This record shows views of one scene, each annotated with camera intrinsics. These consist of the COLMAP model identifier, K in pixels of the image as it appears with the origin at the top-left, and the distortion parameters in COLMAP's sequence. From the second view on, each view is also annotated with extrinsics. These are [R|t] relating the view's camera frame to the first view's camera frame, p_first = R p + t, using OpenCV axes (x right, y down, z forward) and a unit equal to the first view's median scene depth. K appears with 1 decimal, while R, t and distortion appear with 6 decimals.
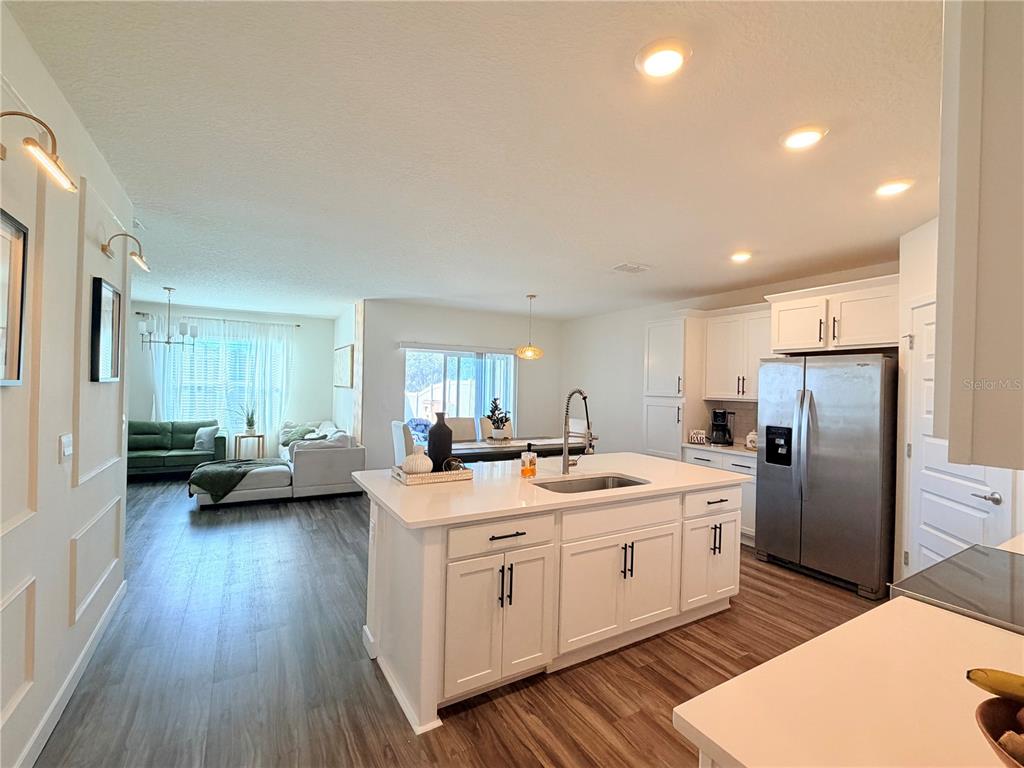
lens RADIAL K [[455.1, 0, 513.0], [0, 455.1, 384.8], [0, 0, 1]] dist [0.000011, -0.000482]
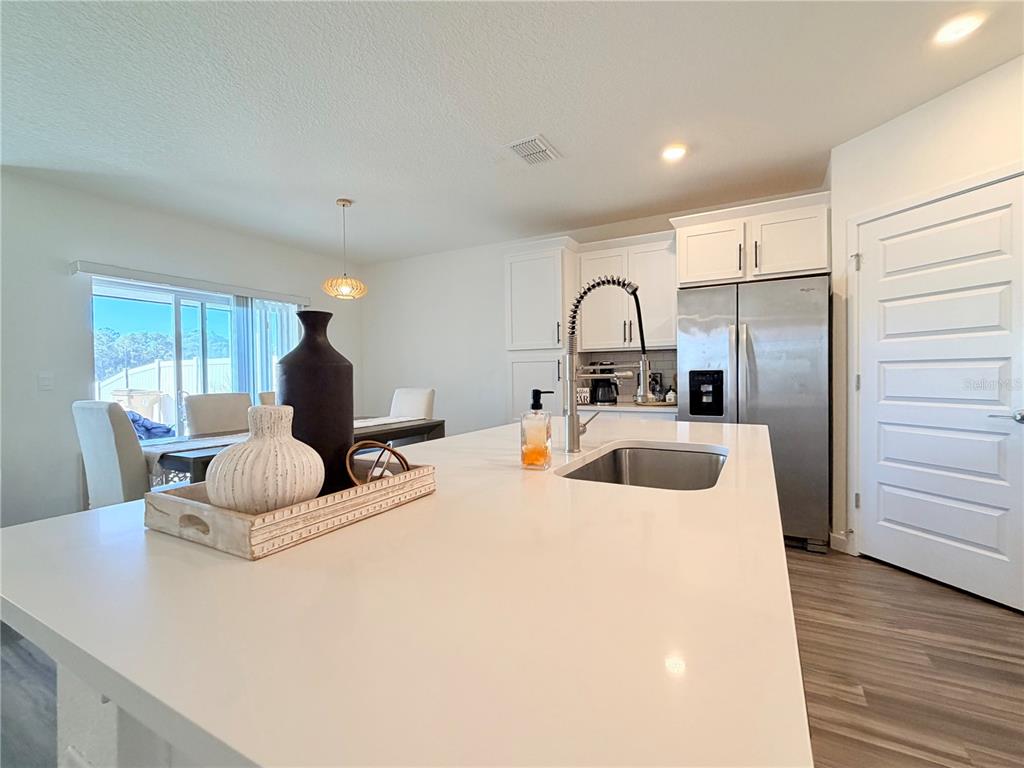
lens RADIAL K [[455.1, 0, 507.9], [0, 455.1, 384.9], [0, 0, 1]] dist [0.000011, -0.000482]
pose [[0.858342, -0.043052, 0.511269, -0.116483], [0.029471, 0.998965, 0.034642, 0.058851], [-0.512231, -0.014667, 0.858723, 0.349814]]
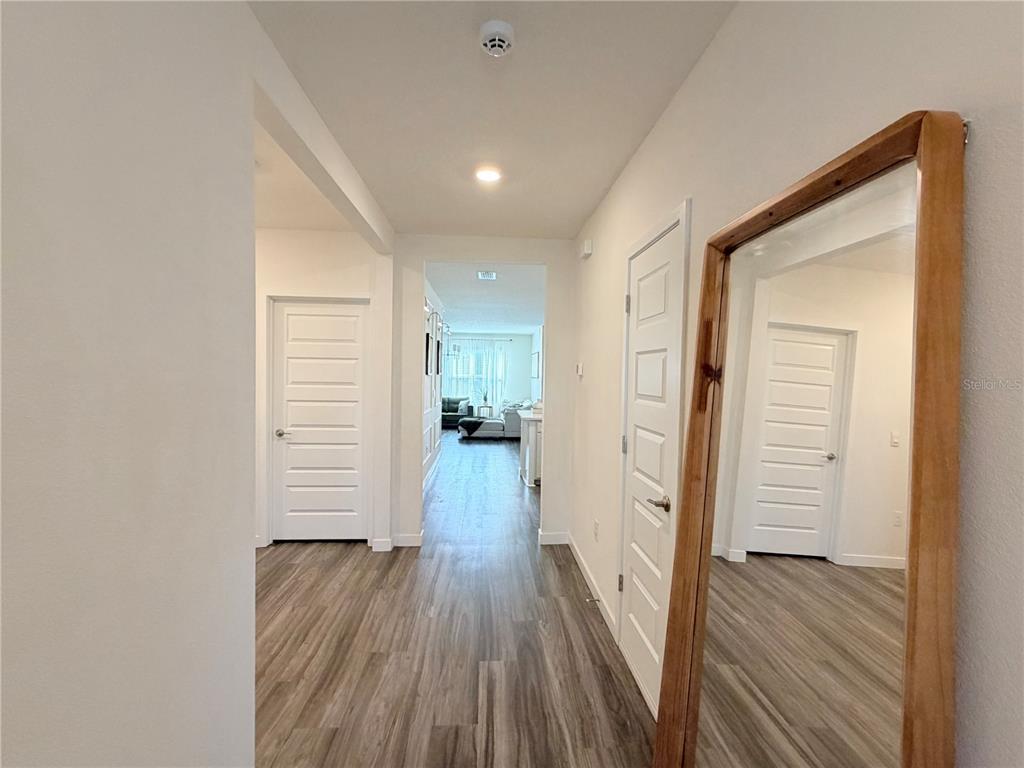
lens RADIAL K [[455.1, 0, 512.9], [0, 455.1, 383.0], [0, 0, 1]] dist [0.000011, -0.000482]
pose [[0.890315, 0.002458, -0.455338, 0.414165], [0.001574, 0.999963, 0.008475, 0.012545], [0.455341, -0.008262, 0.890279, -0.670802]]
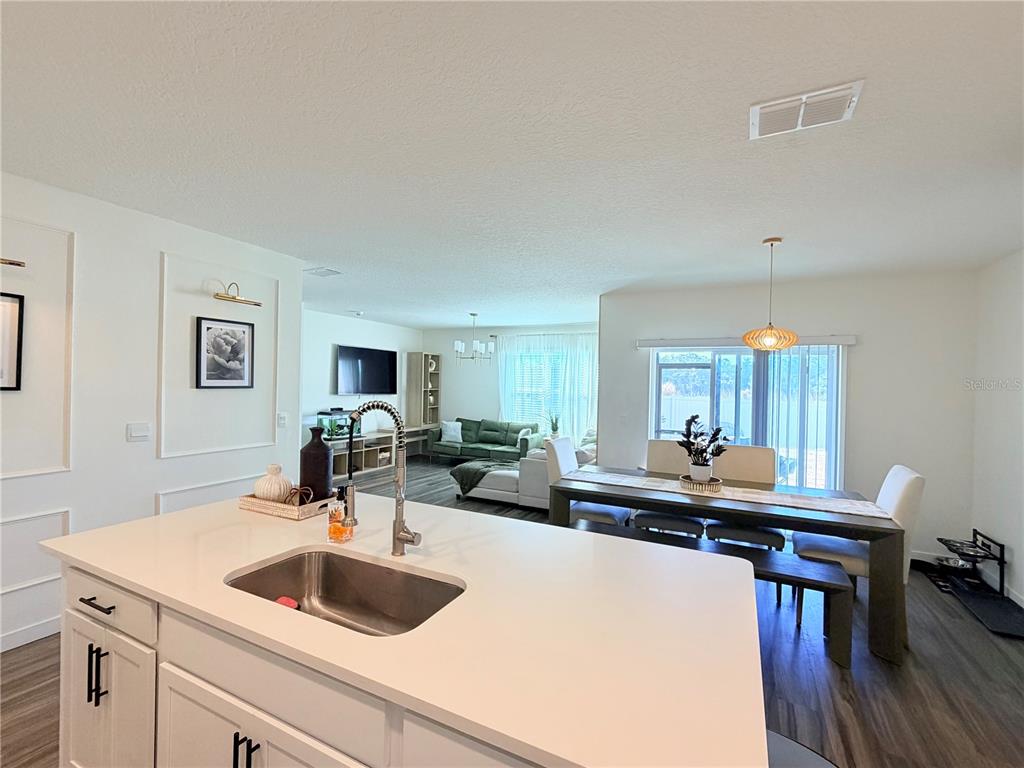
lens RADIAL K [[455.1, 0, 515.5], [0, 455.1, 384.3], [0, 0, 1]] dist [0.000011, -0.000482]
pose [[0.545492, -0.008185, -0.838076, 0.380648], [-0.008952, 0.999838, -0.015592, -0.002760], [0.838068, 0.016007, 0.545331, 0.469131]]
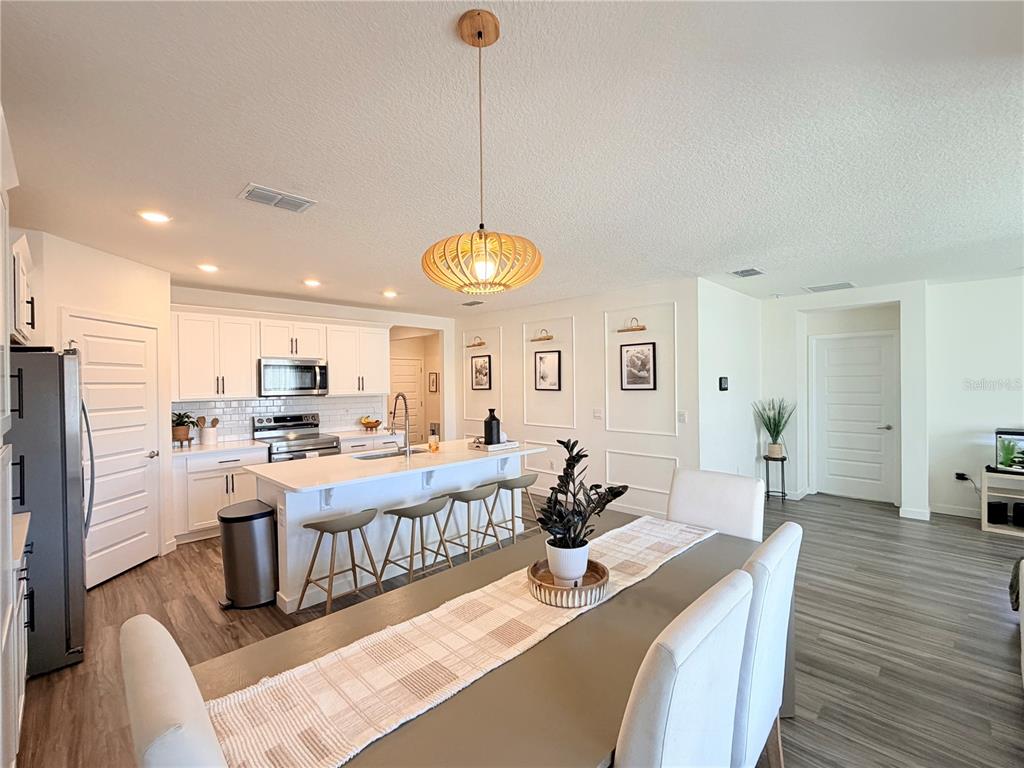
lens RADIAL K [[455.1, 0, 512.1], [0, 455.1, 383.9], [0, 0, 1]] dist [0.000011, -0.000482]
pose [[-0.968767, -0.008619, -0.247822, 0.083470], [-0.008291, 0.999963, -0.002367, -0.012590], [0.247833, -0.000238, -0.968803, 1.373354]]
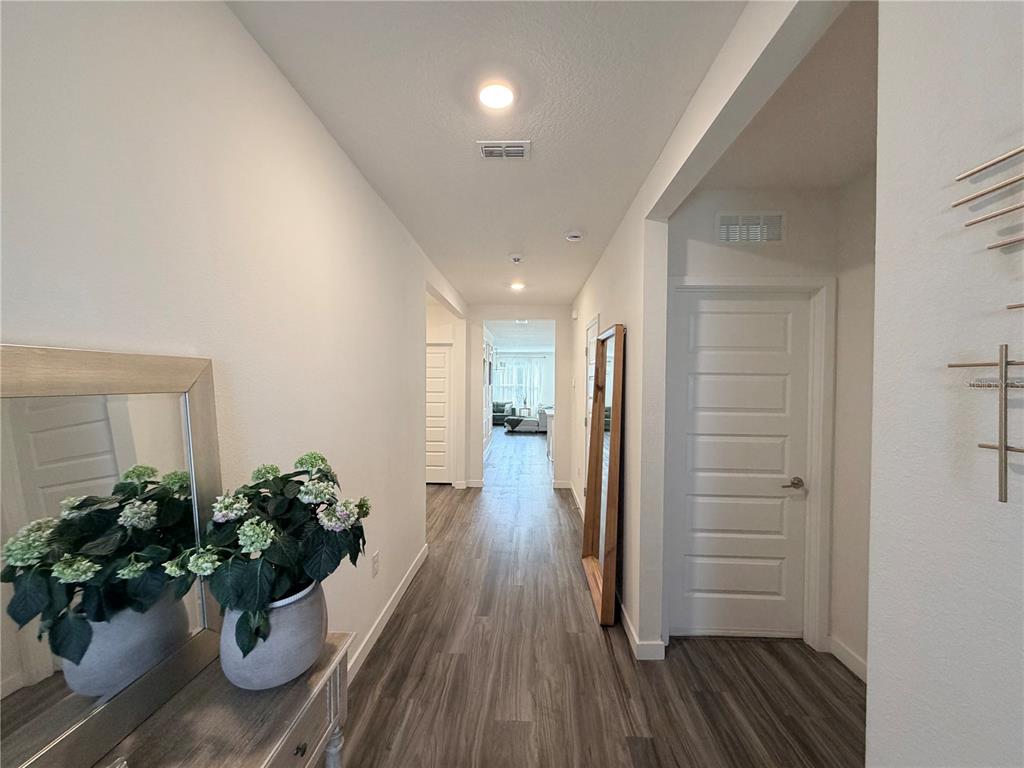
lens RADIAL K [[407.6, 0, 511.7], [0, 407.6, 385.7], [0, 0, 1]] dist [0.001801, -0.000013]
pose [[0.838880, -0.009157, -0.544240, 0.643539], [0.009558, 0.999952, -0.002092, 0.004778], [0.544233, -0.003447, 0.838927, -1.004325]]
